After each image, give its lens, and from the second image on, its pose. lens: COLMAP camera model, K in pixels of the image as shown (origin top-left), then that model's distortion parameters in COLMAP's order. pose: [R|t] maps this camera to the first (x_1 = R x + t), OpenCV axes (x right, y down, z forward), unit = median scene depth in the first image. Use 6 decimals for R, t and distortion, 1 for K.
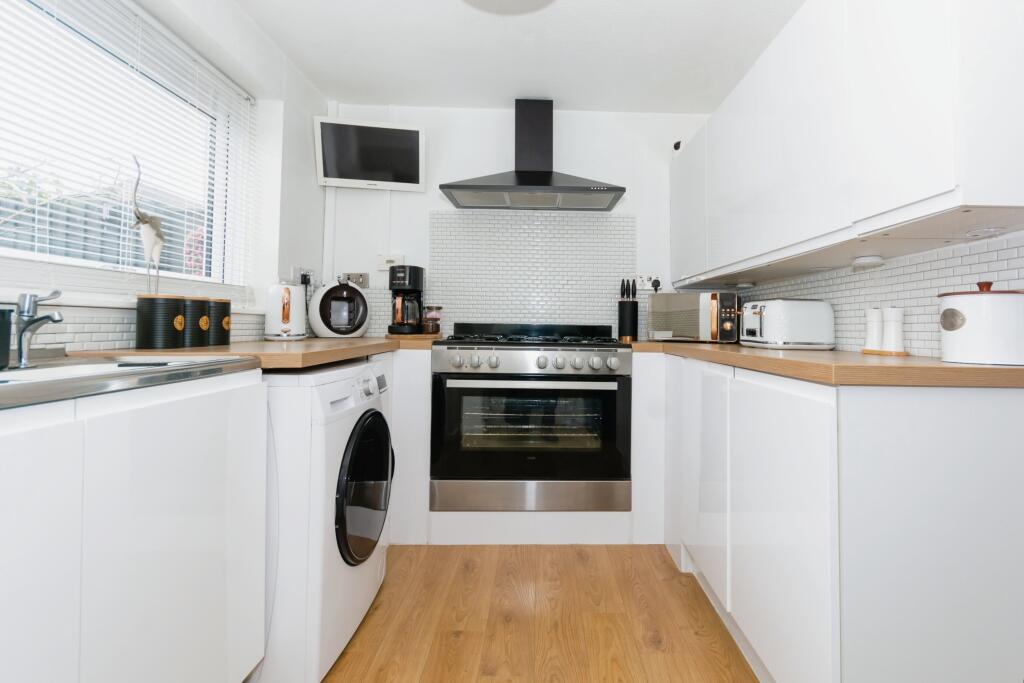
lens RADIAL K [[476.2, 0, 554.2], [0, 476.2, 299.6], [0, 0, 1]] dist [0.000688, 0.000104]
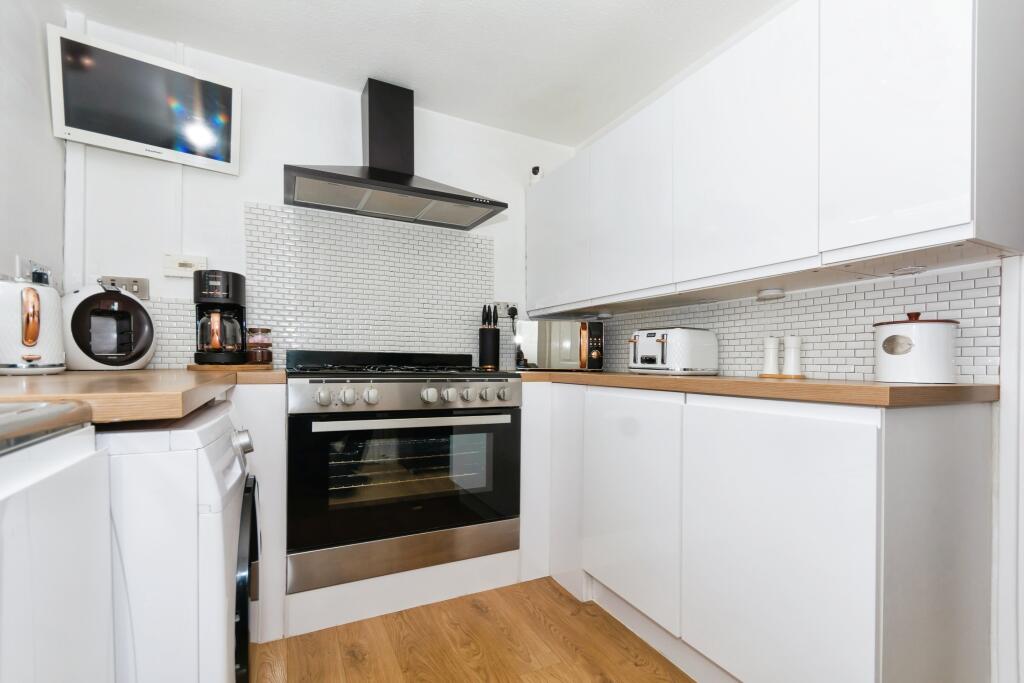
lens RADIAL K [[455.3, 0, 510.9], [0, 455.3, 358.2], [0, 0, 1]] dist [-0.000067, -0.000018]
pose [[0.910886, 0.000201, 0.412659, -0.205859], [-0.022399, 0.998550, 0.048956, 0.019106], [-0.412051, -0.053836, 0.909569, 0.182579]]
